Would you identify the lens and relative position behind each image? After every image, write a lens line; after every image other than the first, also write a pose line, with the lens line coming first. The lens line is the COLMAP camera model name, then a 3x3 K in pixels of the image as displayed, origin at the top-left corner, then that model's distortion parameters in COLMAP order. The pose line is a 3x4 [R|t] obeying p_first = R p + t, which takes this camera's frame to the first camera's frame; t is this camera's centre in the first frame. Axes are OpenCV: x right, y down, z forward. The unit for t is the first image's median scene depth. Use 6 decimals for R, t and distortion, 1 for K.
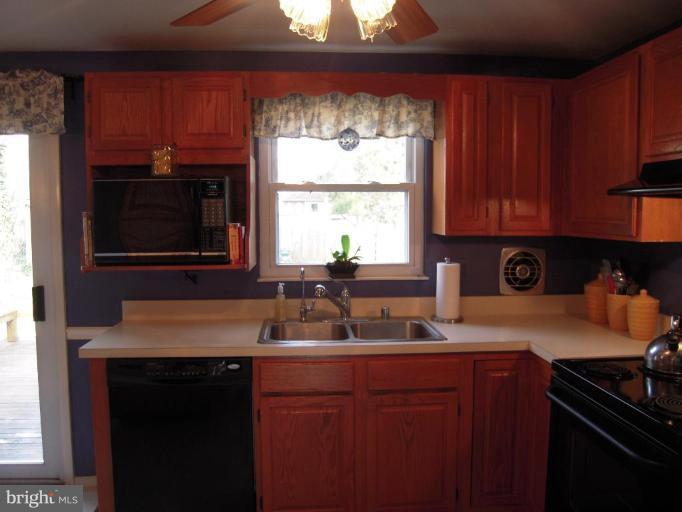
lens RADIAL K [[573.7, 0, 341.0], [0, 573.7, 256.0], [0, 0, 1]] dist [-0.126155, 0.076400]
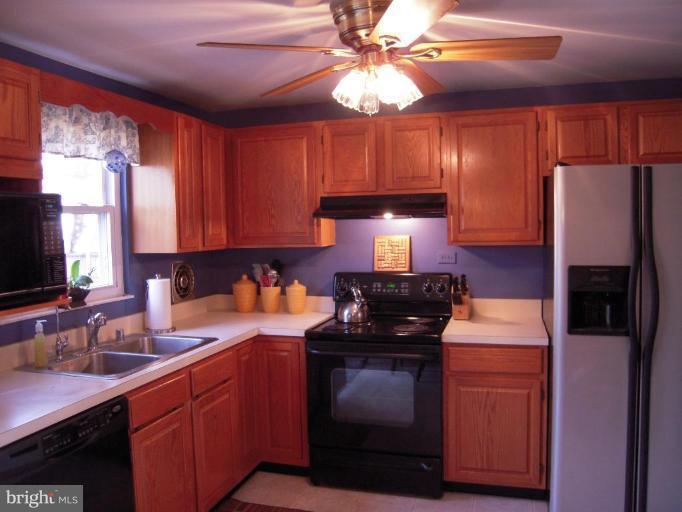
lens RADIAL K [[573.7, 0, 341.0], [0, 573.7, 256.0], [0, 0, 1]] dist [-0.126155, 0.076400]
pose [[0.360874, -0.057365, 0.930849, -0.710639], [0.093803, 0.995278, 0.024970, -0.026478], [-0.927885, 0.078305, 0.364551, 0.277093]]
